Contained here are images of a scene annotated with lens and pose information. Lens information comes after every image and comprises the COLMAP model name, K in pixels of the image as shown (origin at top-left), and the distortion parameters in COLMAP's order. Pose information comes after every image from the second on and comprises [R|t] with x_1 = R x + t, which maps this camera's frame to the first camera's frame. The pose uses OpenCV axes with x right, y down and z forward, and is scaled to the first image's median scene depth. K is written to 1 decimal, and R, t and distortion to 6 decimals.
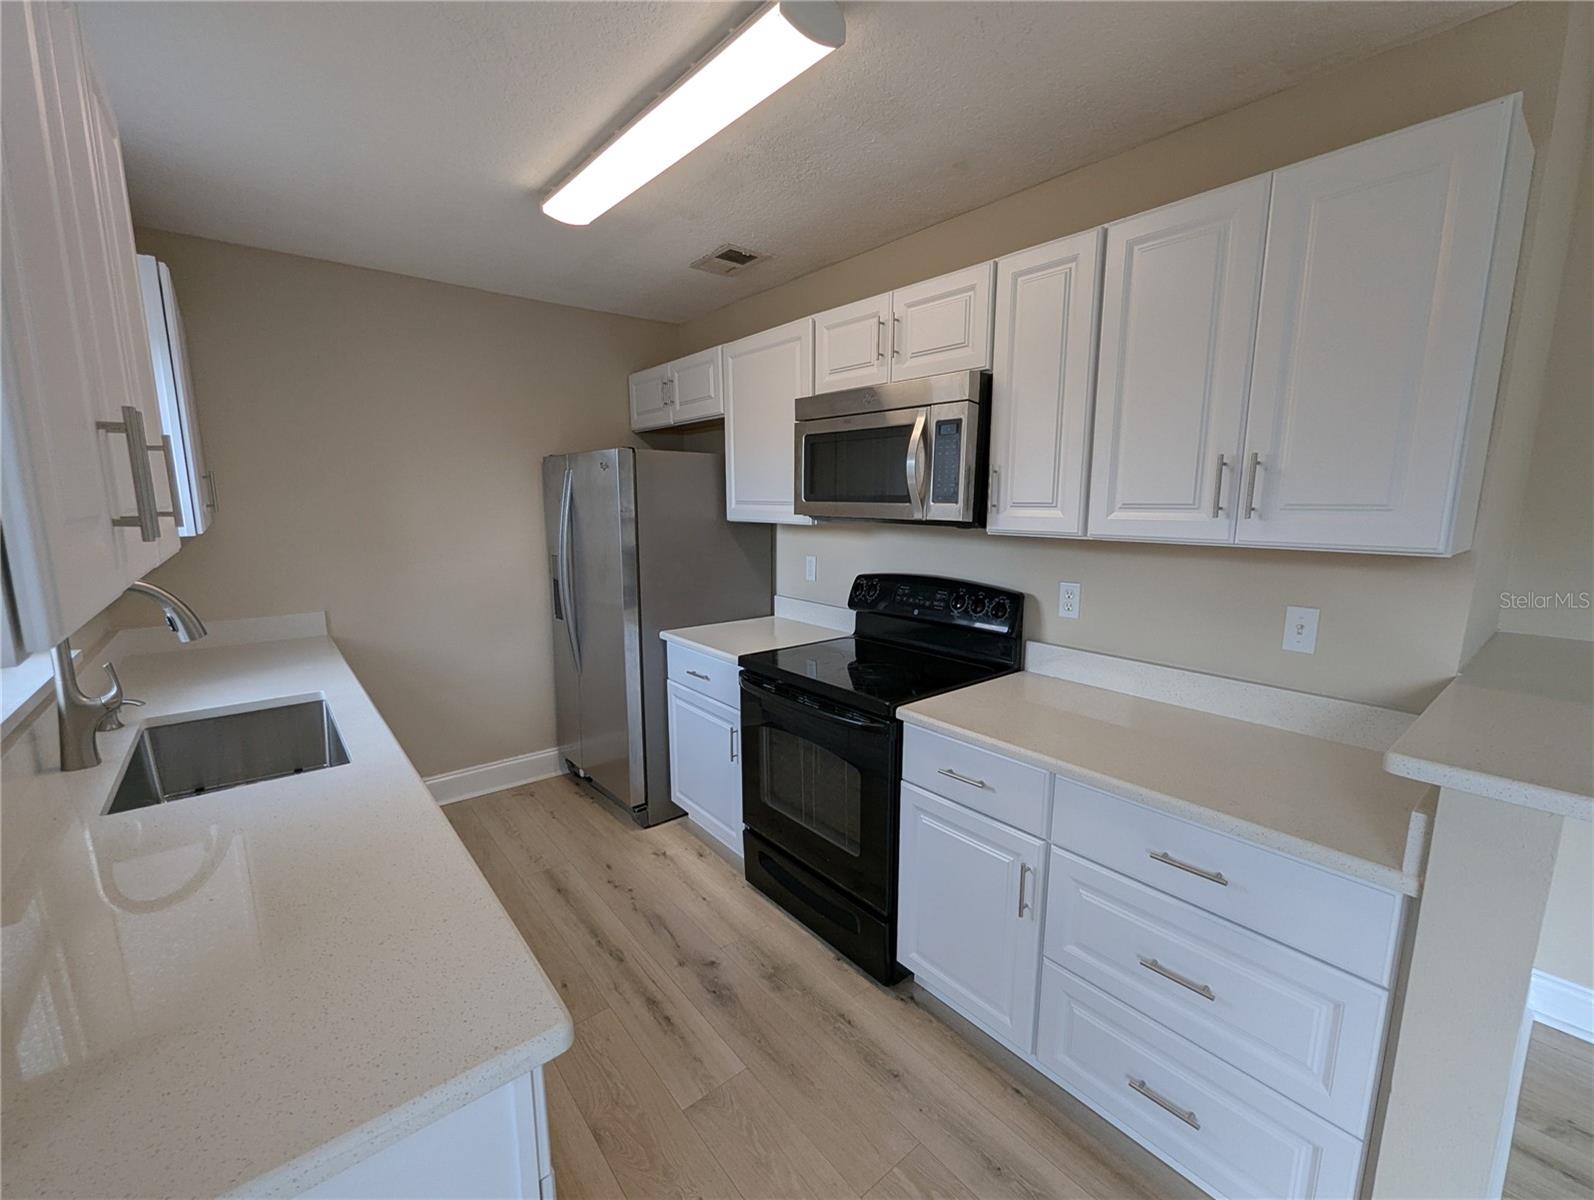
lens RADIAL K [[665.4, 0, 803.1], [0, 665.4, 605.9], [0, 0, 1]] dist [0.001271, 0.000145]
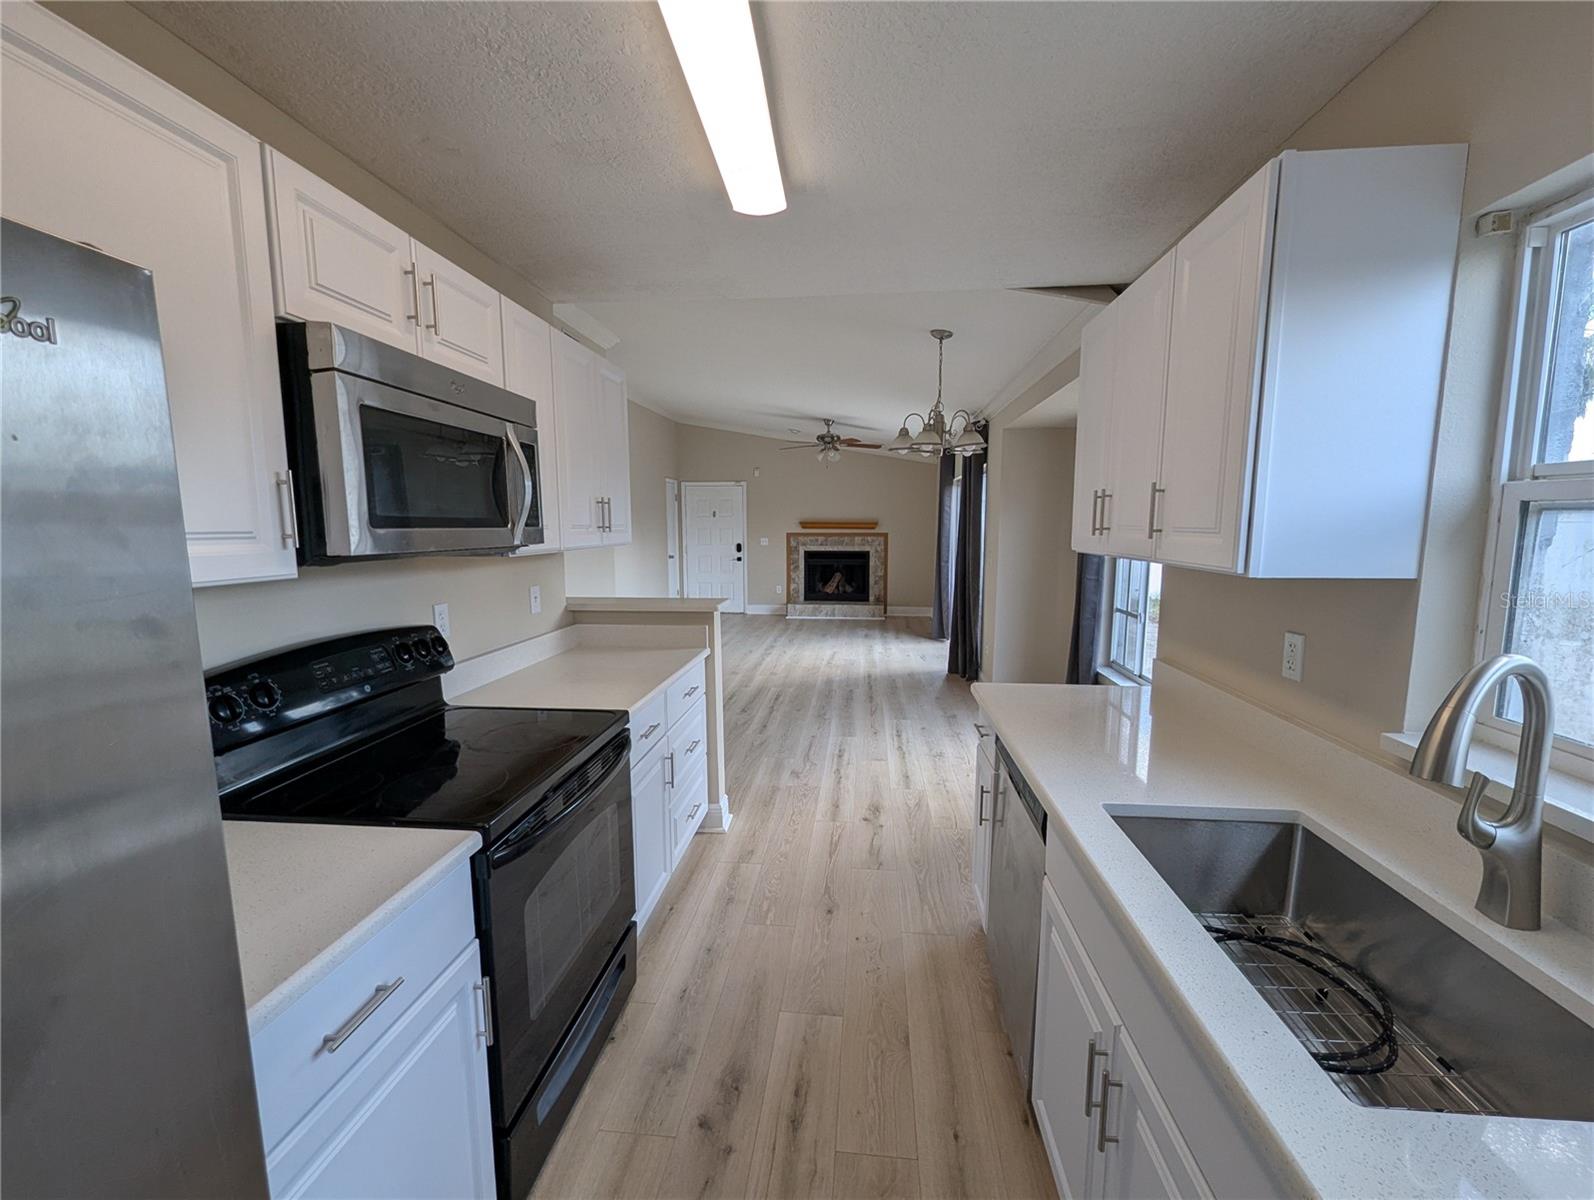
lens RADIAL K [[658.6, 0, 802.6], [0, 658.6, 607.2], [0, 0, 1]] dist [-0.002262, 0.000070]
pose [[-0.706353, -0.089646, 0.702160, -0.714424], [0.115727, 0.963977, 0.239491, -0.211926], [-0.698336, 0.250424, -0.670533, 1.310356]]
